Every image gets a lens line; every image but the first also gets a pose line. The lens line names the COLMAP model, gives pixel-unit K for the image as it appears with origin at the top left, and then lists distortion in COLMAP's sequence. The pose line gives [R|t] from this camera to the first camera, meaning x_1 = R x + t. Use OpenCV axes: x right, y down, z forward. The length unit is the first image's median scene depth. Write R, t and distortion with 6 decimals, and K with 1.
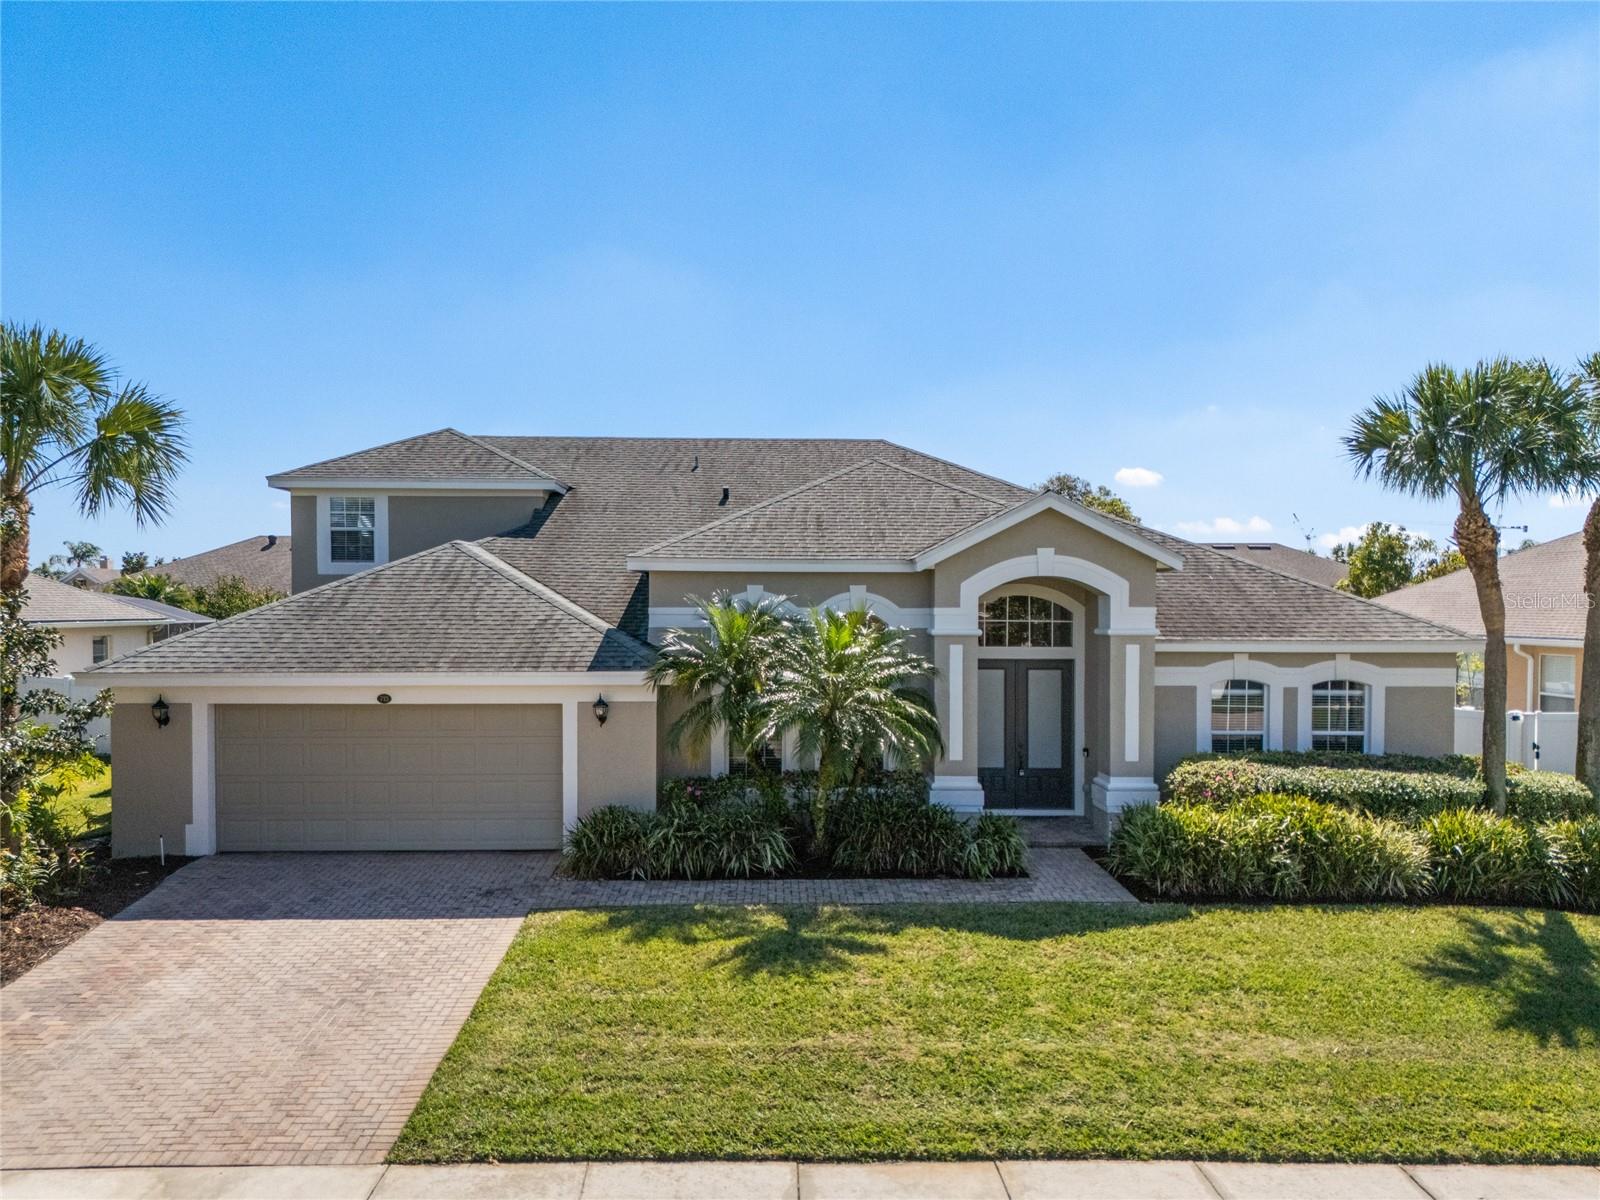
lens RADIAL K [[1197.2, 0, 800.7], [0, 1197.2, 649.4], [0, 0, 1]] dist [0.066710, -0.056684]
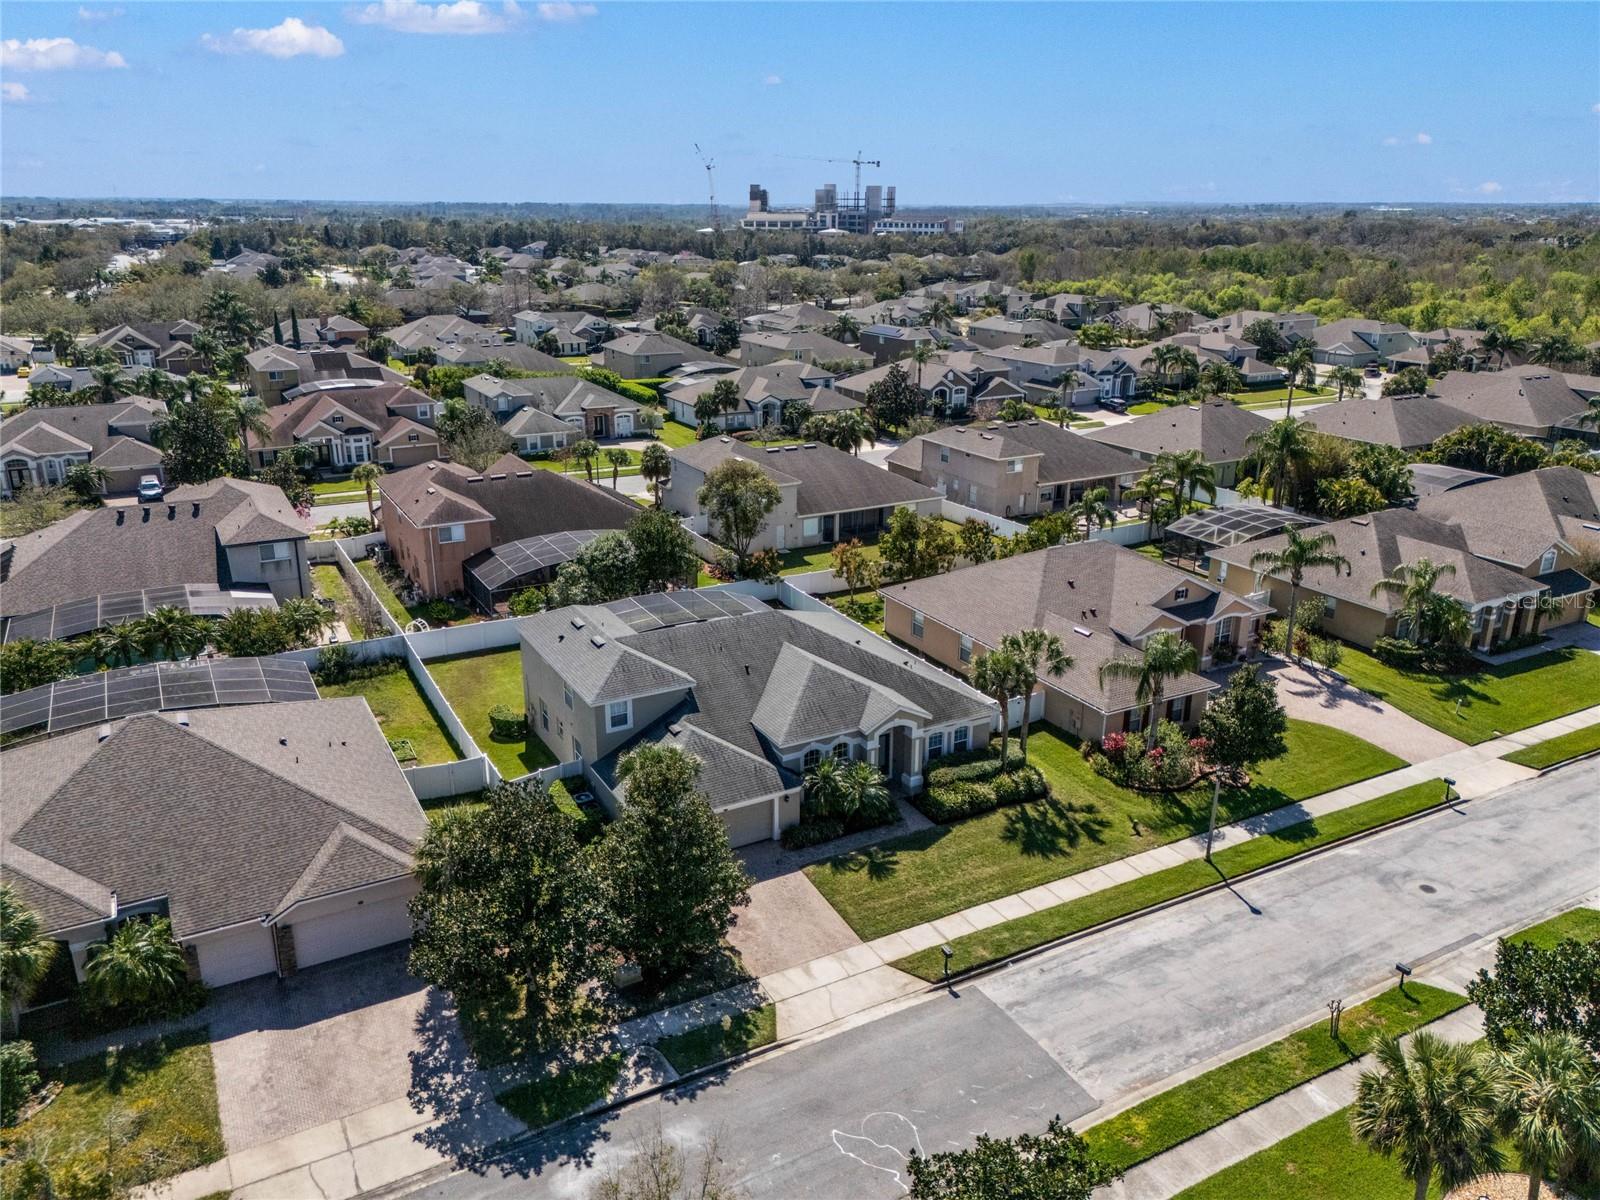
lens RADIAL K [[1174.0, 0, 798.2], [0, 1174.0, 601.2], [0, 0, 1]] dist [0.068296, -0.065465]
pose [[0.886562, -0.146386, 0.438838, -1.684974], [0.015253, 0.957348, 0.288533, -1.596805], [-0.462358, -0.249109, 0.850982, -1.848064]]
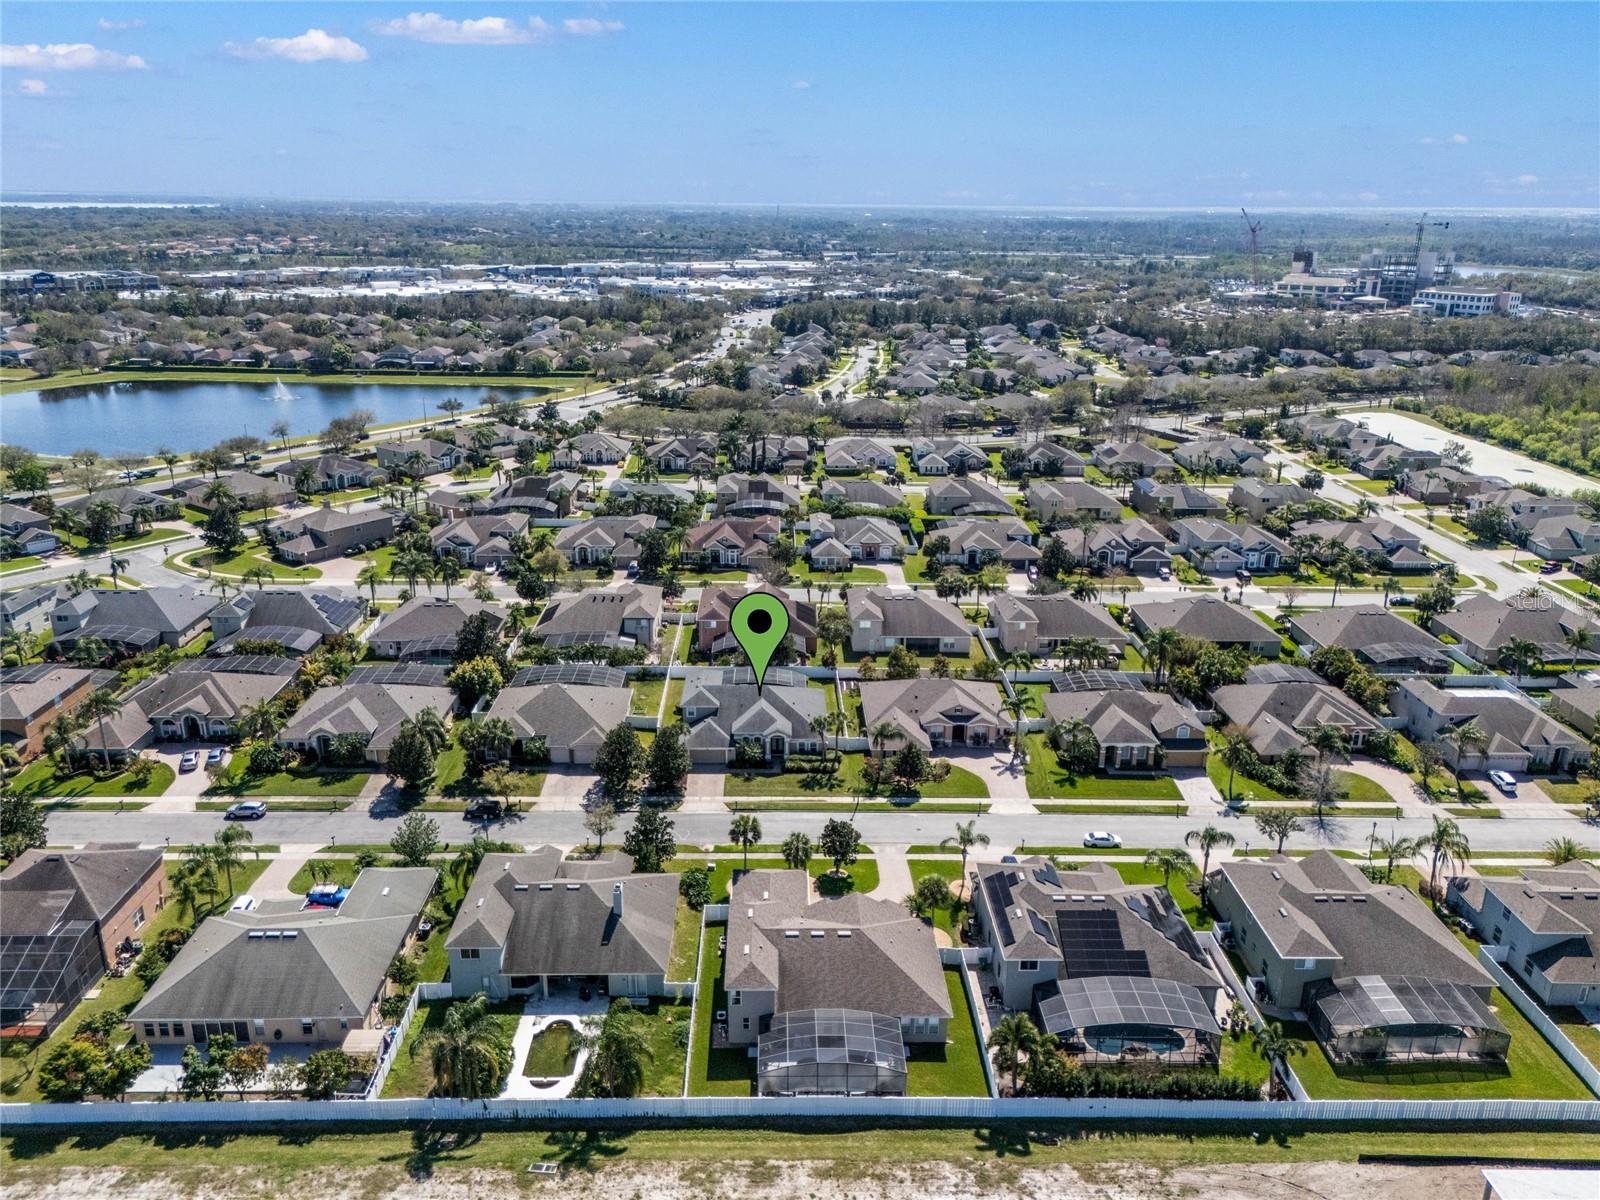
lens RADIAL K [[1174.0, 0, 798.2], [0, 1174.0, 601.2], [0, 0, 1]] dist [0.068296, -0.065465]
pose [[0.999957, 0.009082, -0.001956, 0.449660], [-0.008162, 0.959374, 0.282019, -4.327725], [0.004438, -0.281991, 0.959407, -8.860736]]
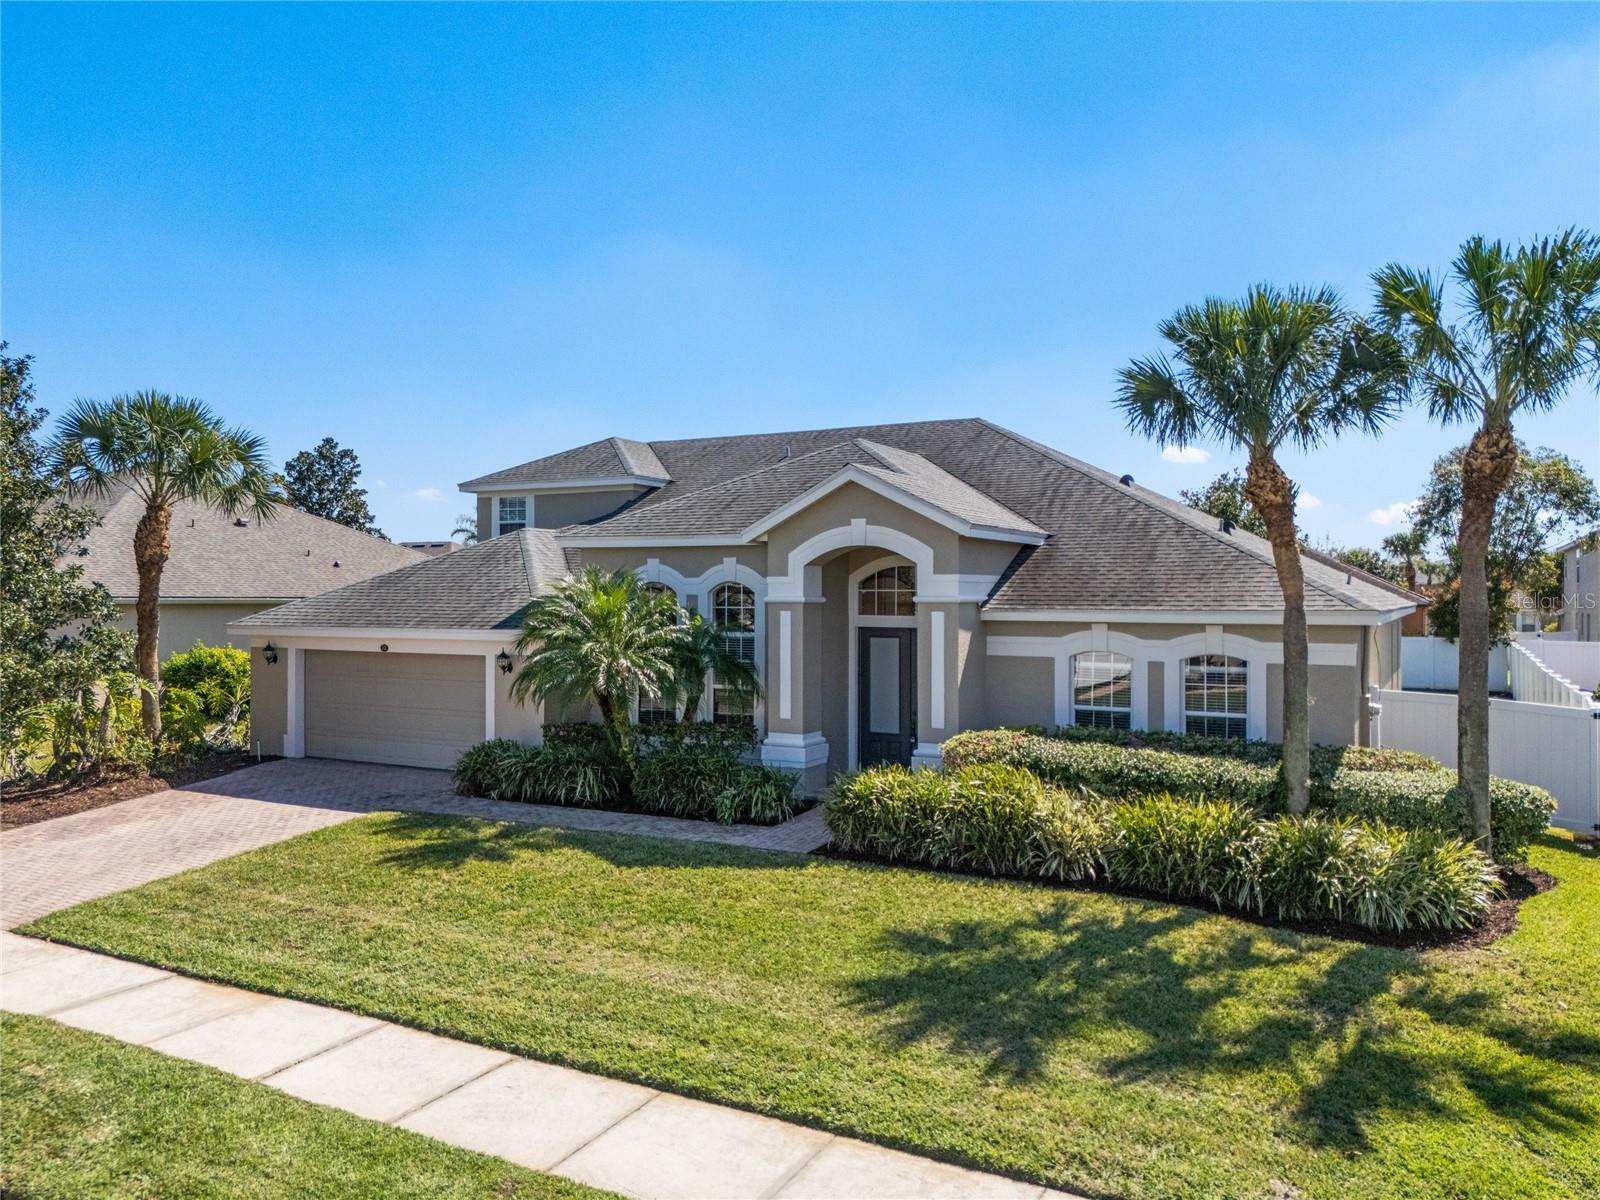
lens RADIAL K [[1186.1, 0, 784.4], [0, 1186.1, 601.2], [0, 0, 1]] dist [0.070784, -0.064370]
pose [[0.865218, 0.002425, -0.501390, 0.800524], [-0.016764, 0.999569, -0.024096, 0.015728], [0.501115, 0.029254, 0.864886, 0.096117]]
